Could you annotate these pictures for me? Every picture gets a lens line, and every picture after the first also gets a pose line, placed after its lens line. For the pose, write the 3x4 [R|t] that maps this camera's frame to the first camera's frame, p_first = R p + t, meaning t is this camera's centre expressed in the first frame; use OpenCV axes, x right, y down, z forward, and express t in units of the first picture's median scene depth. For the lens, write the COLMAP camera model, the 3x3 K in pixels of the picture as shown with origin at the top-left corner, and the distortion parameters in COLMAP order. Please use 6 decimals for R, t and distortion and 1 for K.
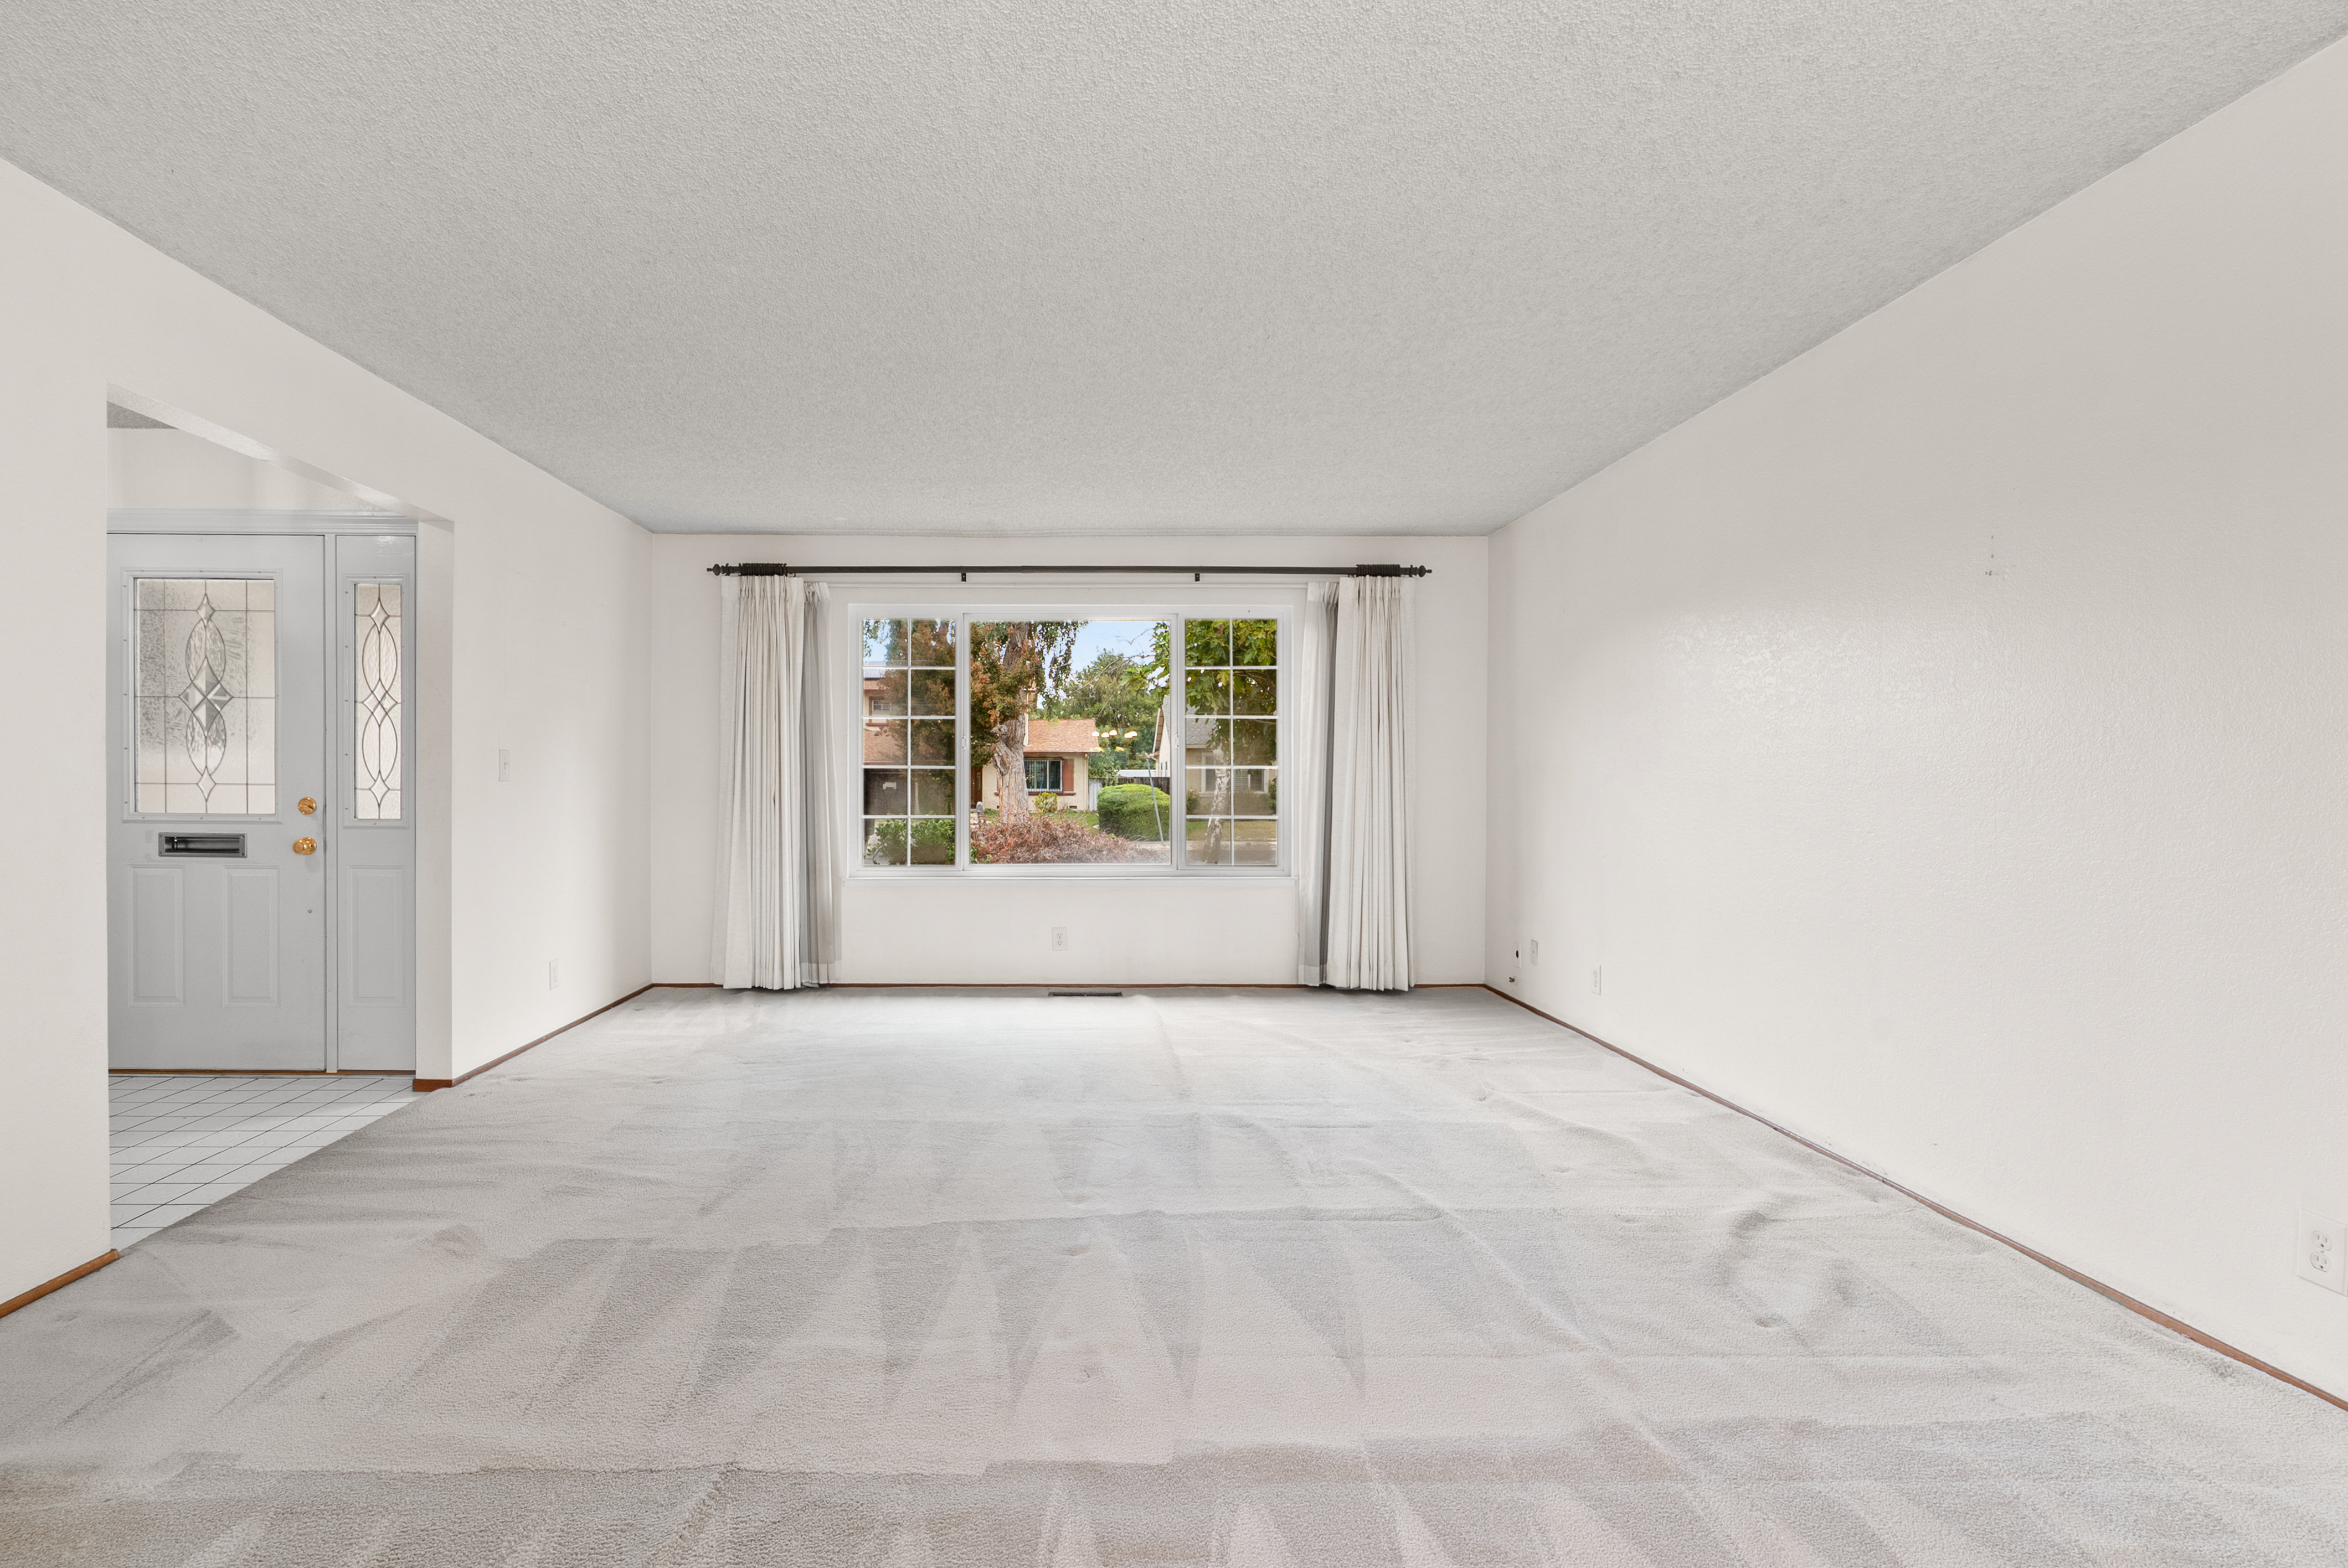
lens RADIAL K [[1082.8, 0, 1166.8], [0, 1082.8, 798.0], [0, 0, 1]] dist [-0.005830, 0.000130]
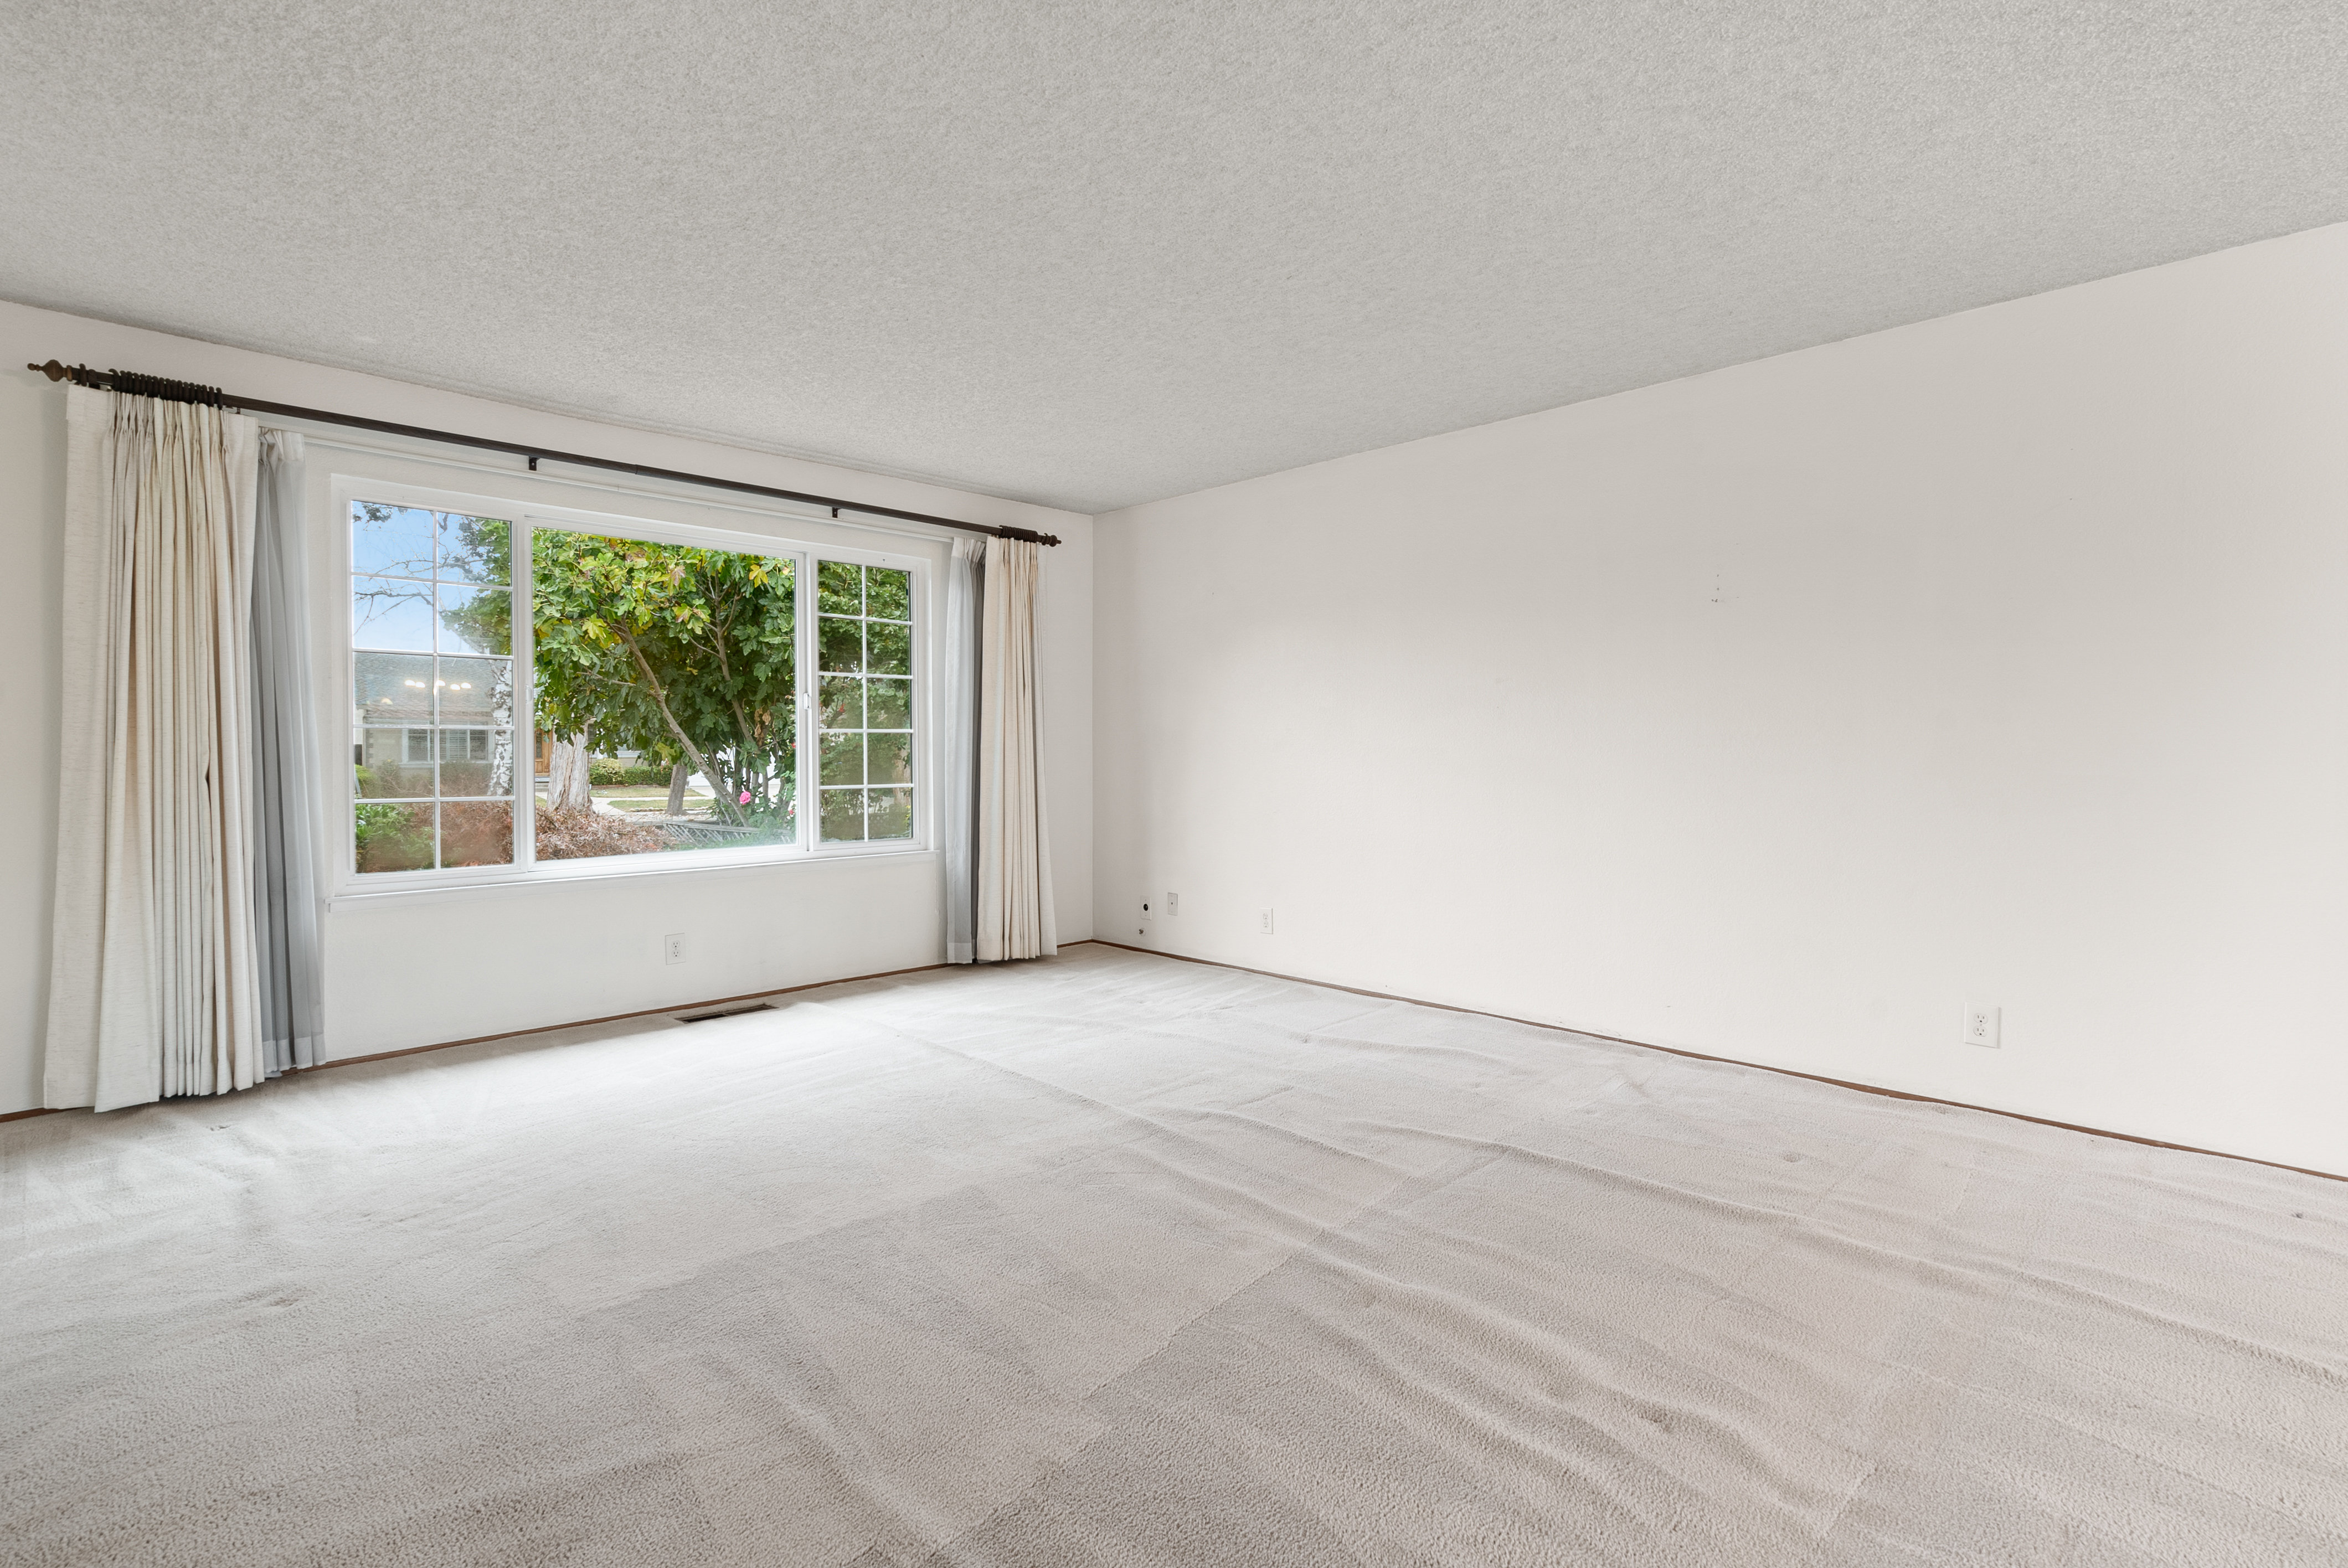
lens RADIAL K [[1004.7, 0, 1173.3], [0, 1004.7, 762.6], [0, 0, 1]] dist [-0.002990, -0.000497]
pose [[0.754754, -0.010119, 0.655930, -0.312354], [0.011370, 0.999933, 0.002344, -0.002188], [-0.655909, 0.005689, 0.754818, 0.222687]]
